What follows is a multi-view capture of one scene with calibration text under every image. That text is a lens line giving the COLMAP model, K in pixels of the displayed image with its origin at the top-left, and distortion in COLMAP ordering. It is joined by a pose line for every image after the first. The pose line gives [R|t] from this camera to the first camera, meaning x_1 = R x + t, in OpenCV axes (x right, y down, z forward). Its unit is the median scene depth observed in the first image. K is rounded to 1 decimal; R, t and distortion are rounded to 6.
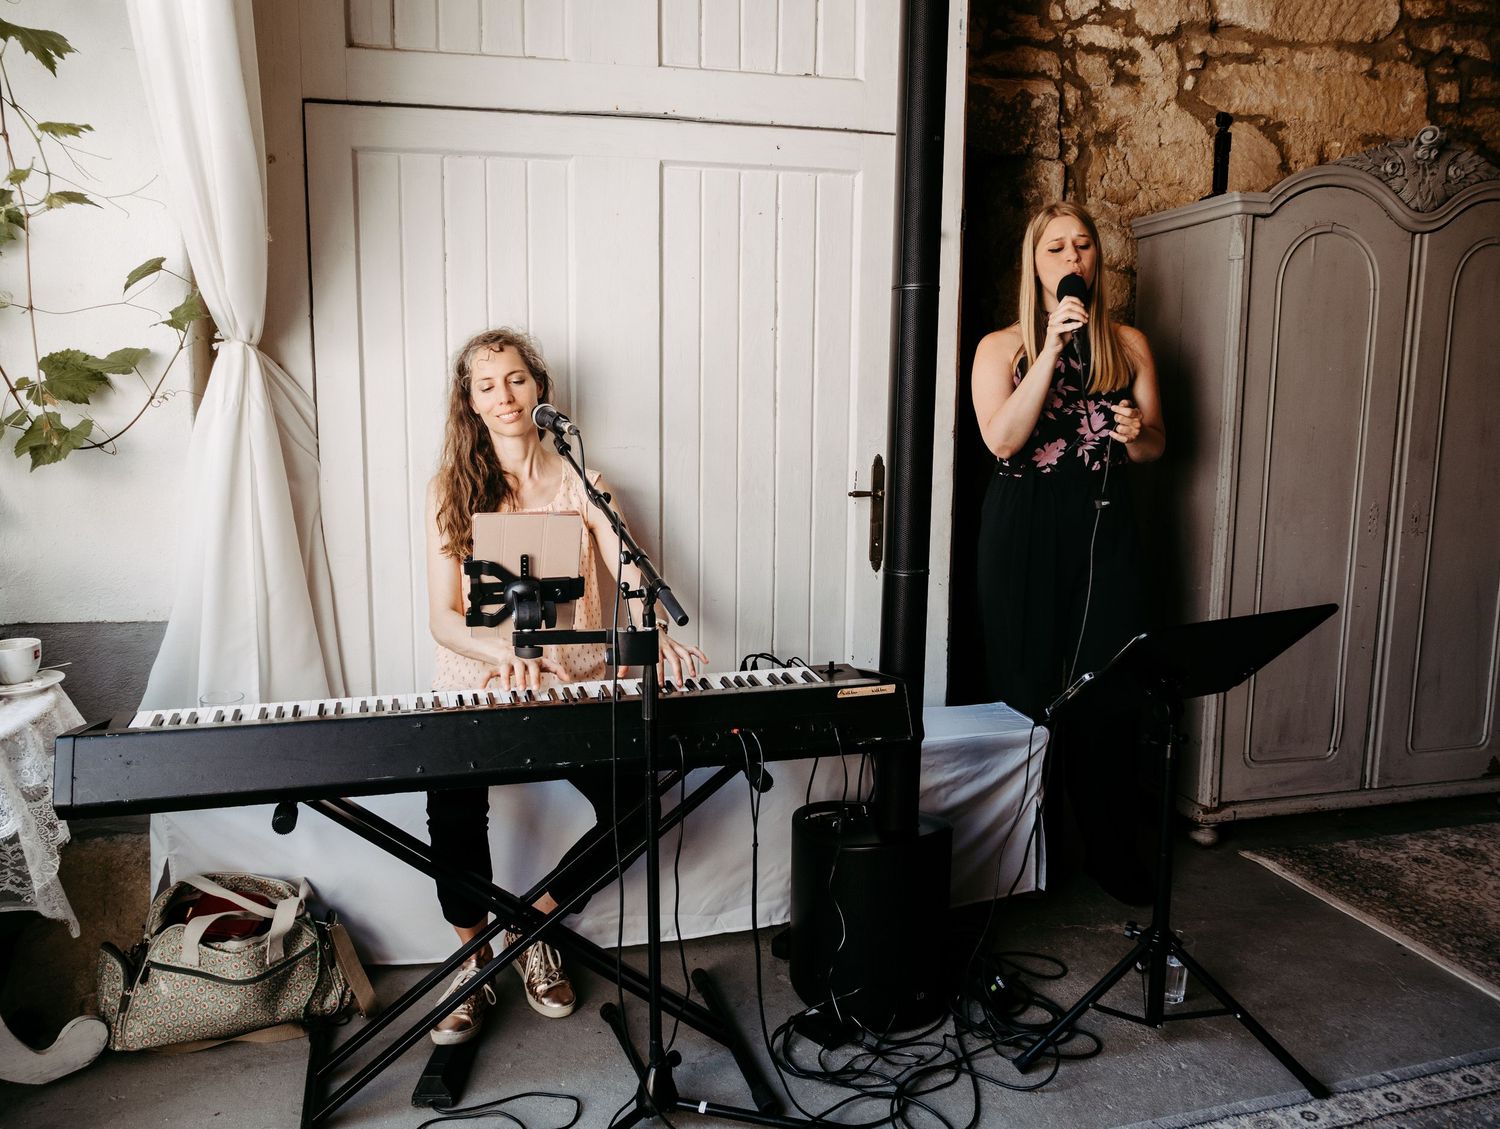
lens RADIAL K [[1059.6, 0, 747.1], [0, 1059.6, 559.1], [0, 0, 1]] dist [-0.059784, 0.018334]
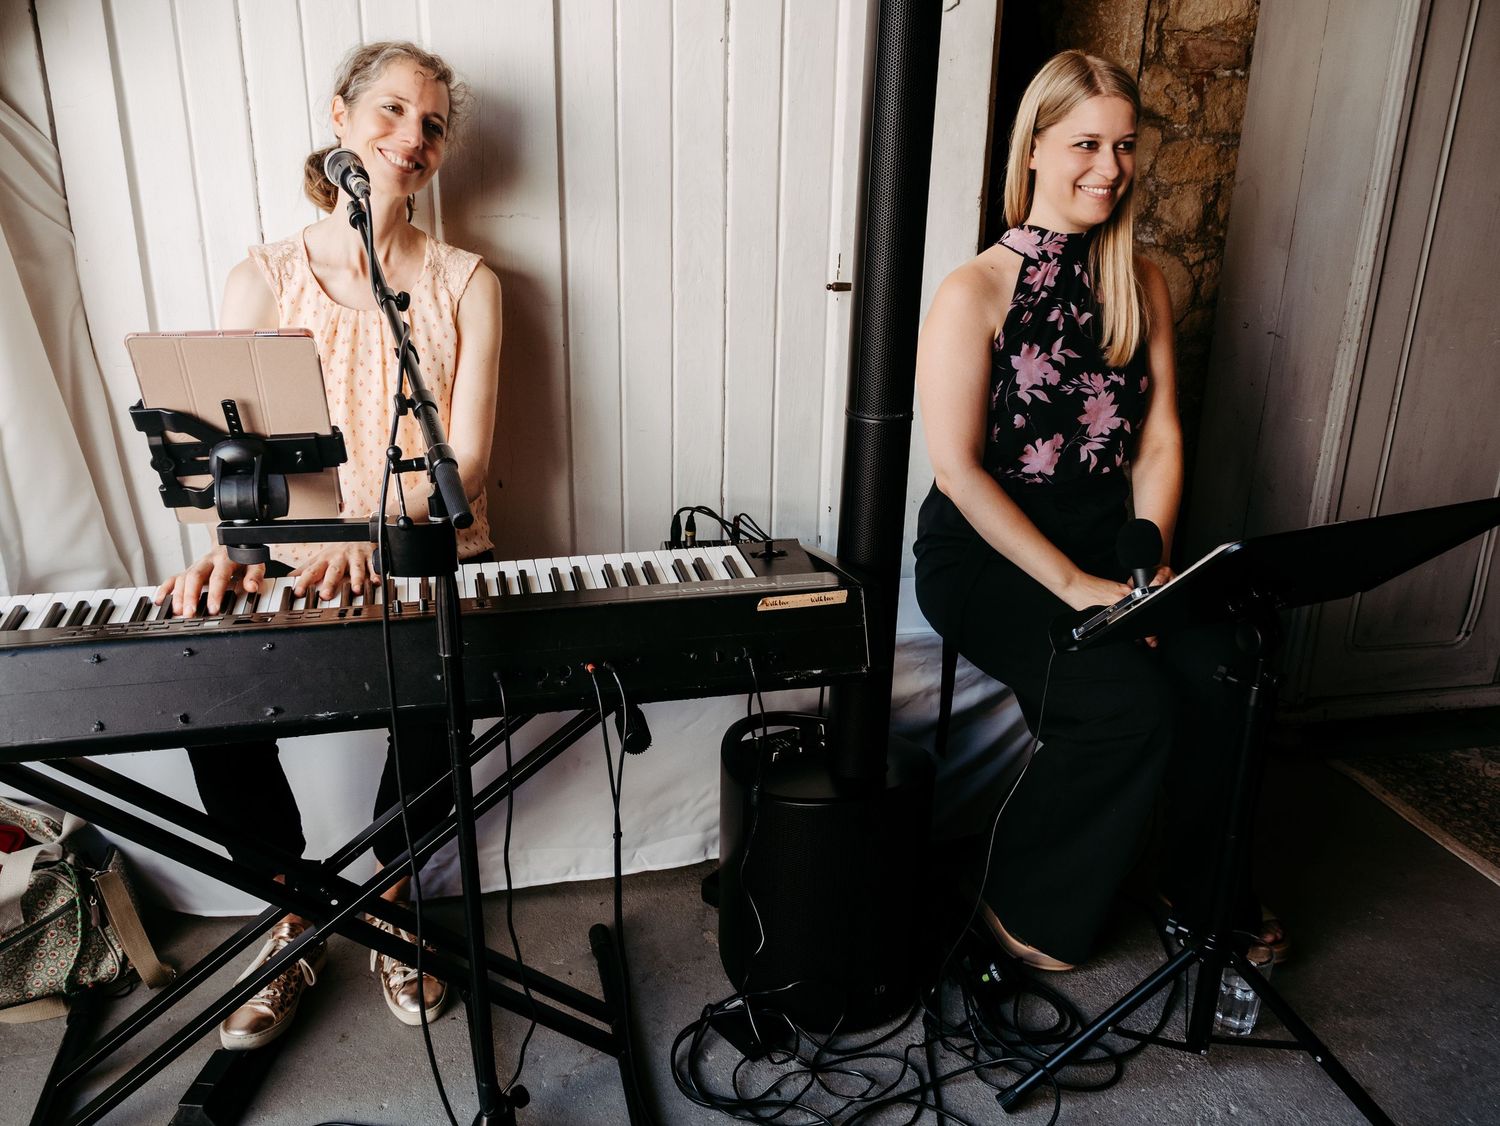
lens RADIAL K [[1134.5, 0, 746.9], [0, 1134.5, 562.3], [0, 0, 1]] dist [-0.021607, -0.000210]
pose [[0.999273, 0.021582, -0.031428, 0.091666], [-0.015048, 0.980692, 0.194981, -0.035264], [0.035030, -0.194366, 0.980303, 0.276022]]
